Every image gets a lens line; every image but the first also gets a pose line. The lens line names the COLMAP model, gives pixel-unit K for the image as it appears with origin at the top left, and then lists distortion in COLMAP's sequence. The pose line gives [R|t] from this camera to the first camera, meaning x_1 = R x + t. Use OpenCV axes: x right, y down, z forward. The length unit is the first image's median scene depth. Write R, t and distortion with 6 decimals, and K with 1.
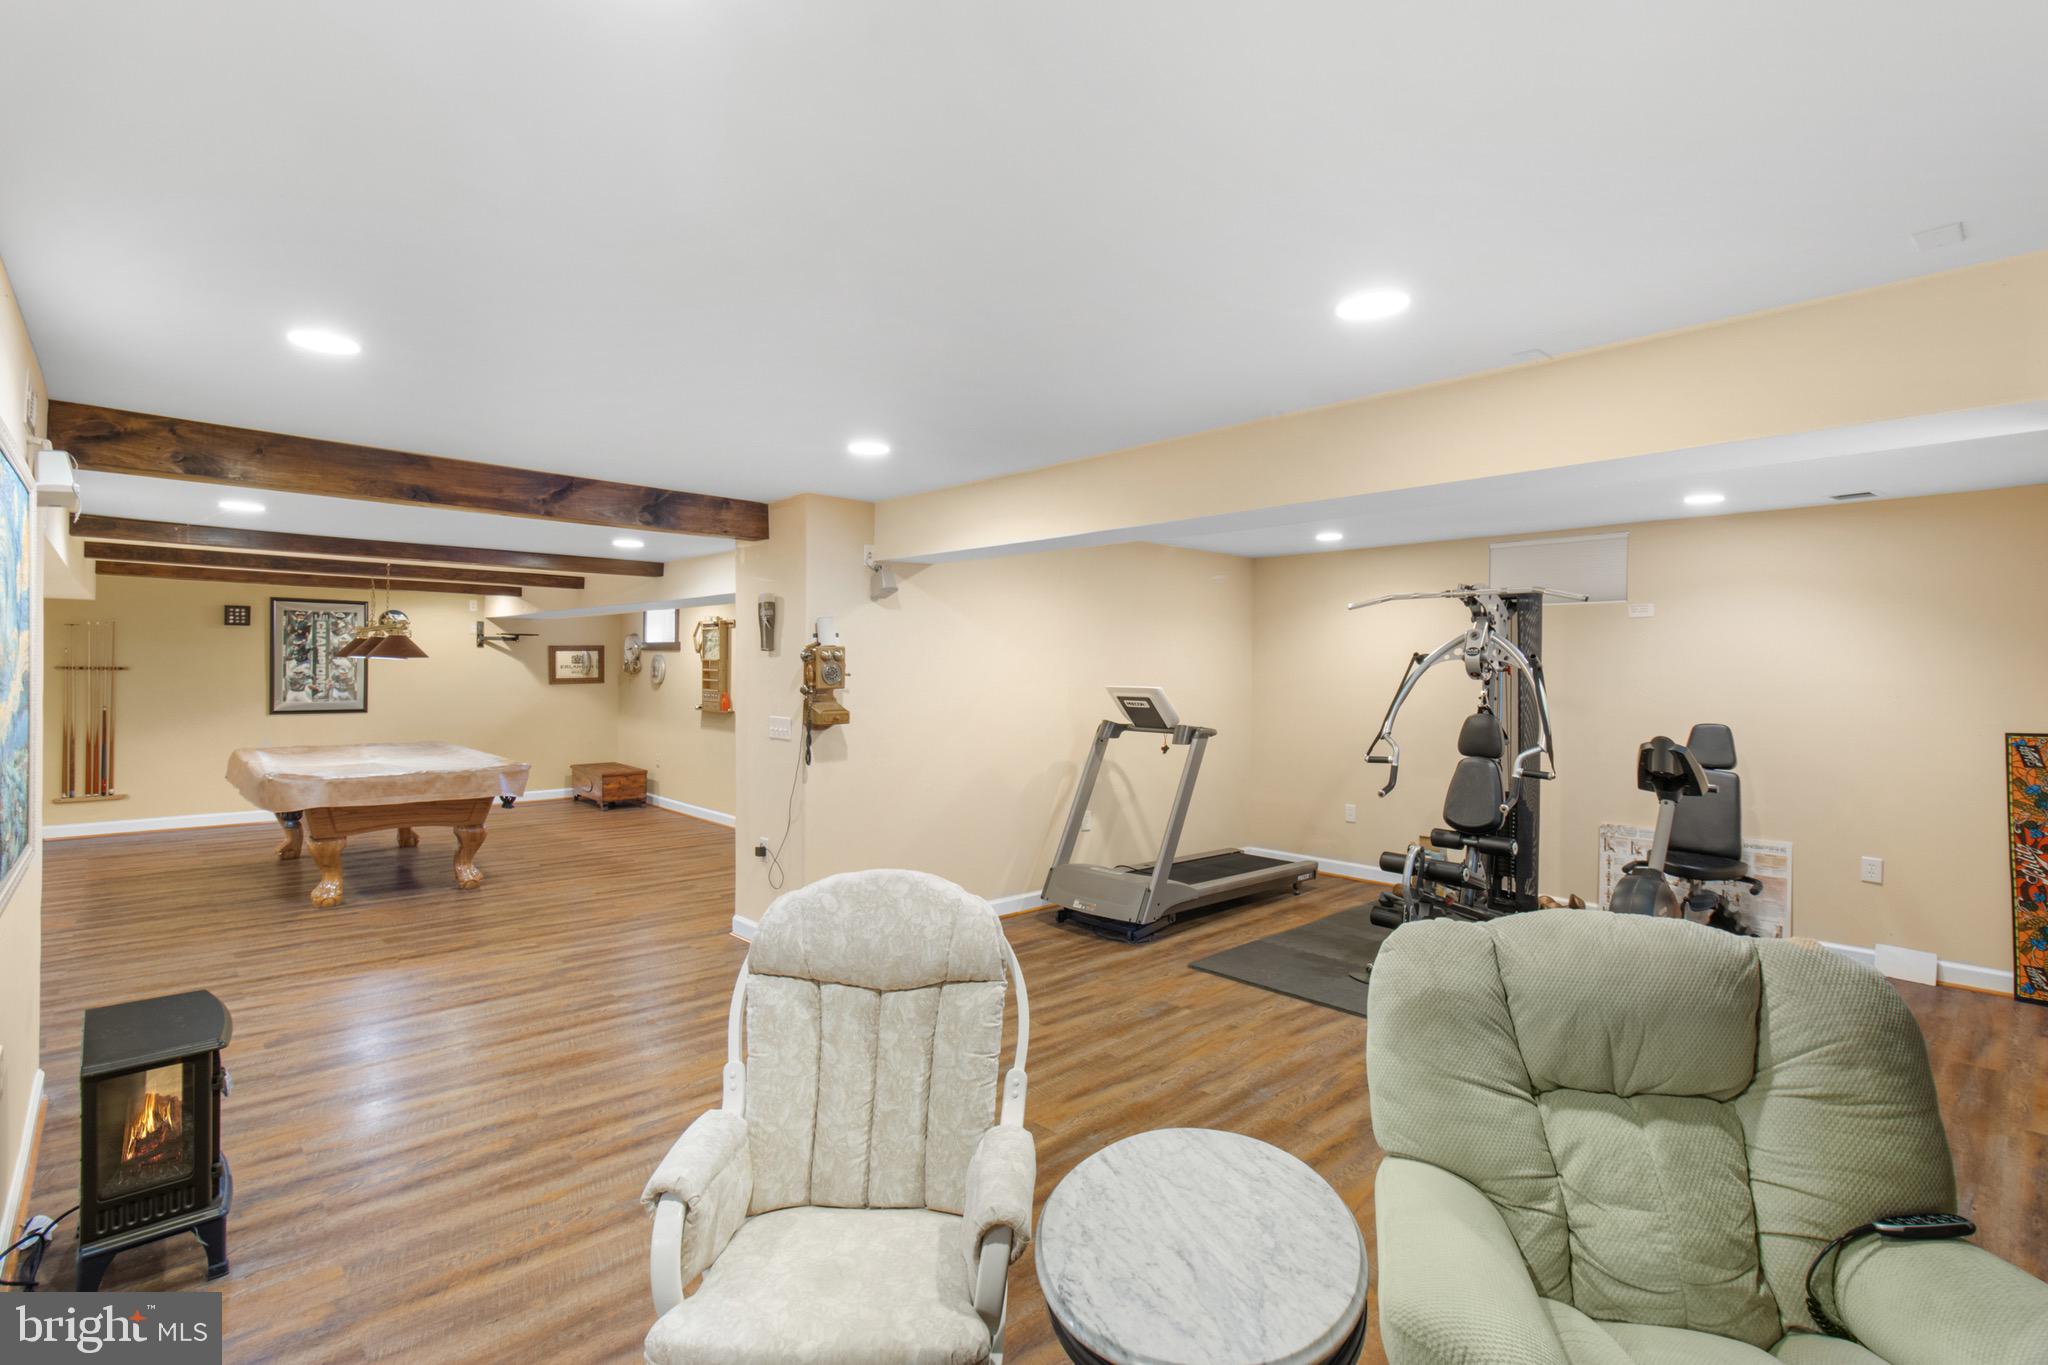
lens RADIAL K [[953.7, 0, 1057.8], [0, 953.7, 666.6], [0, 0, 1]] dist [0.003766, -0.000021]
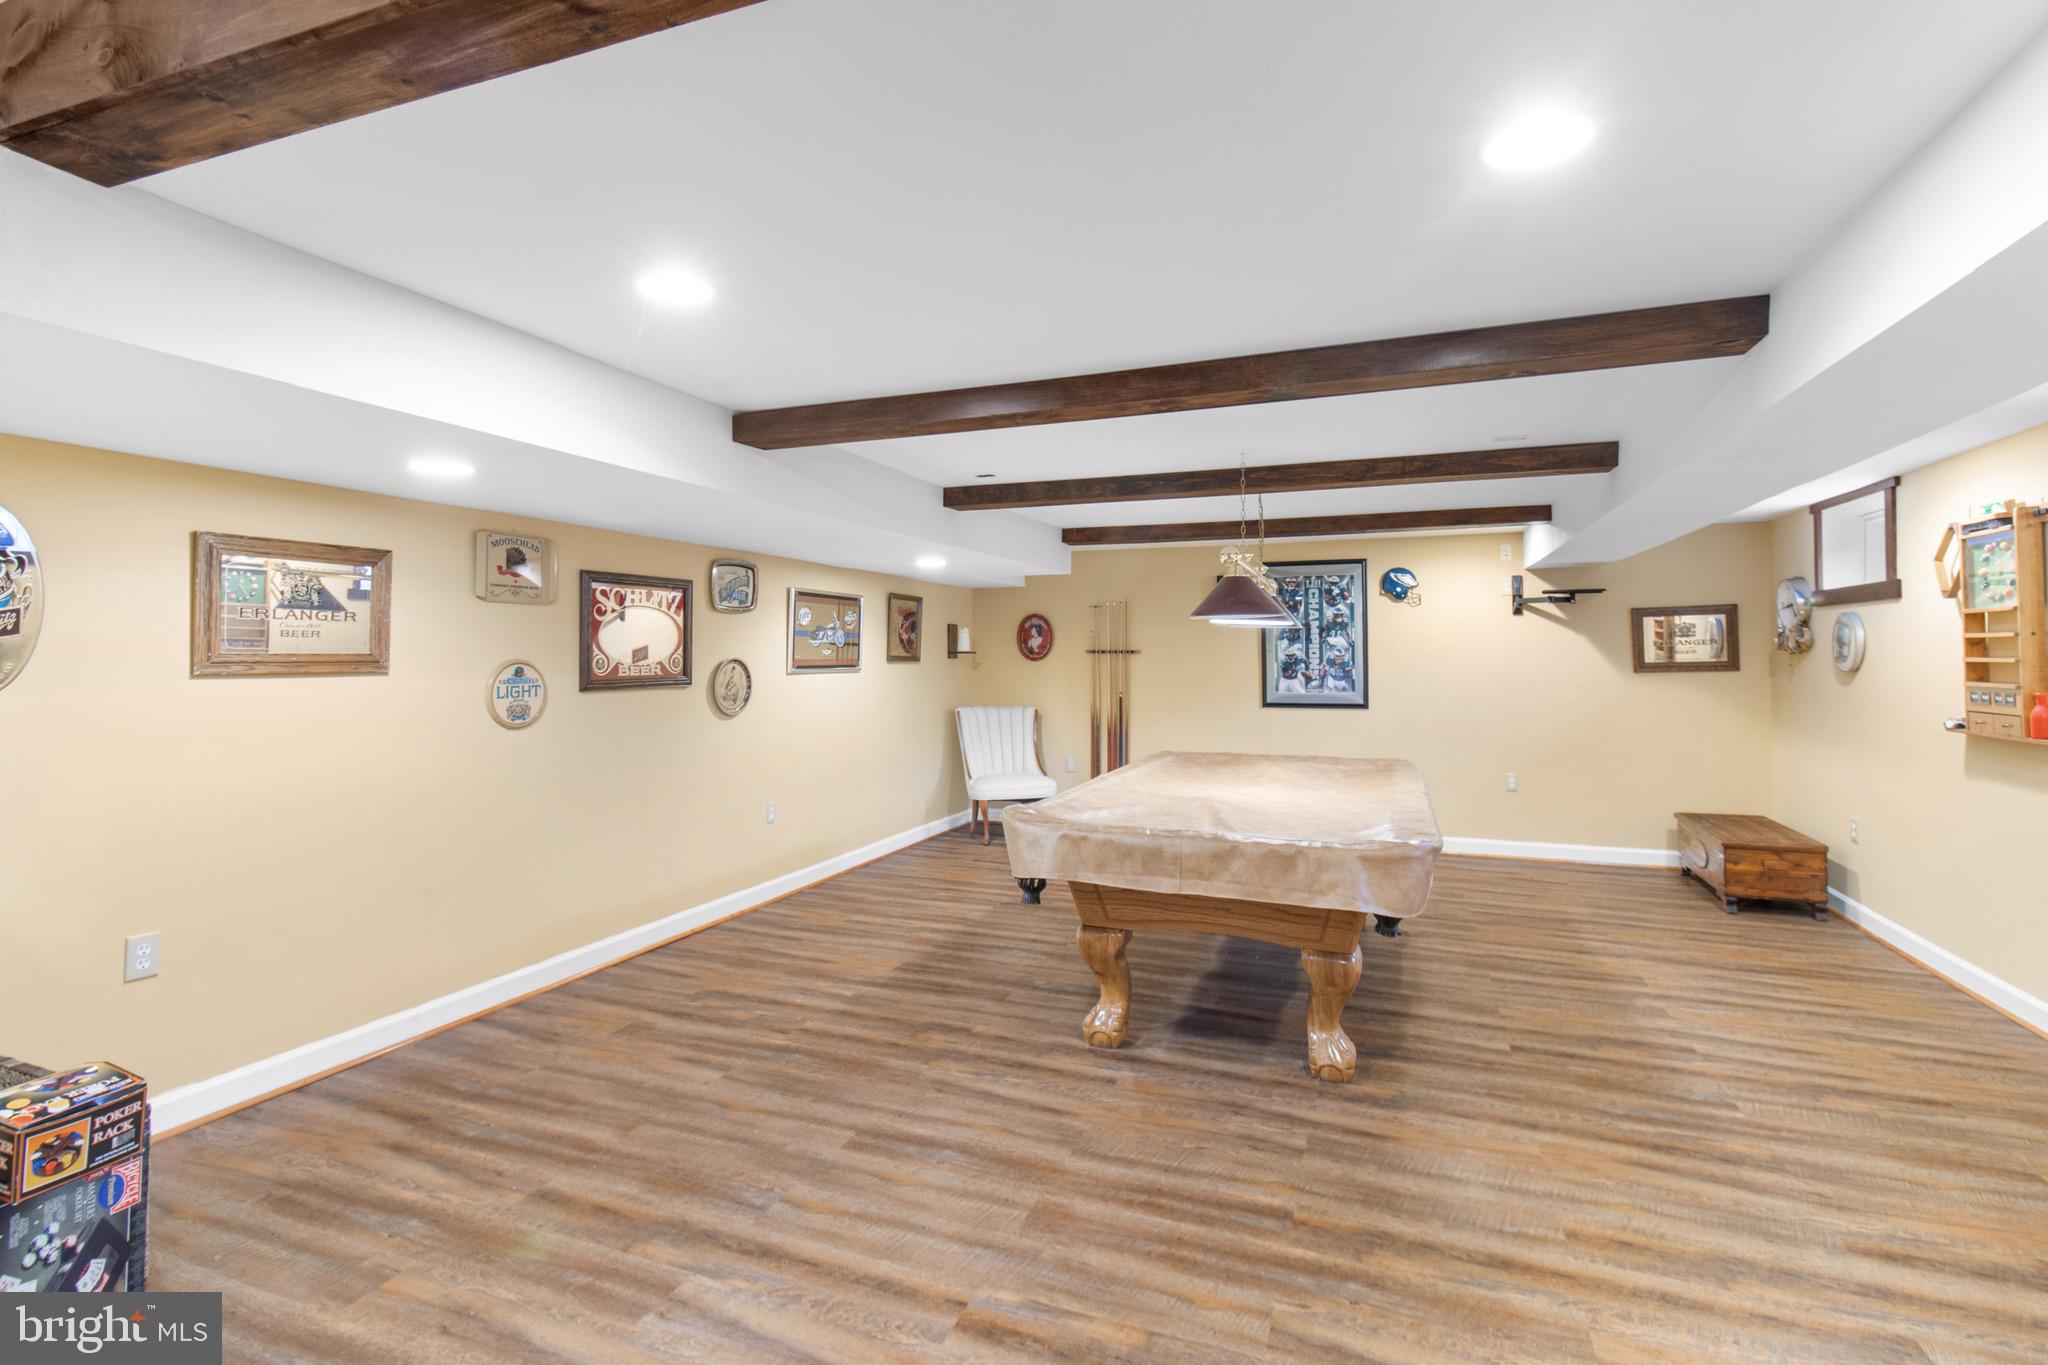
lens RADIAL K [[953.7, 0, 1018.5], [0, 953.7, 643.7], [0, 0, 1]] dist [0.003766, -0.000021]
pose [[0.407051, -0.025255, -0.913056, -0.159814], [0.007491, 0.999676, -0.024311, 0.013845], [0.913375, 0.003056, 0.407108, 0.455274]]
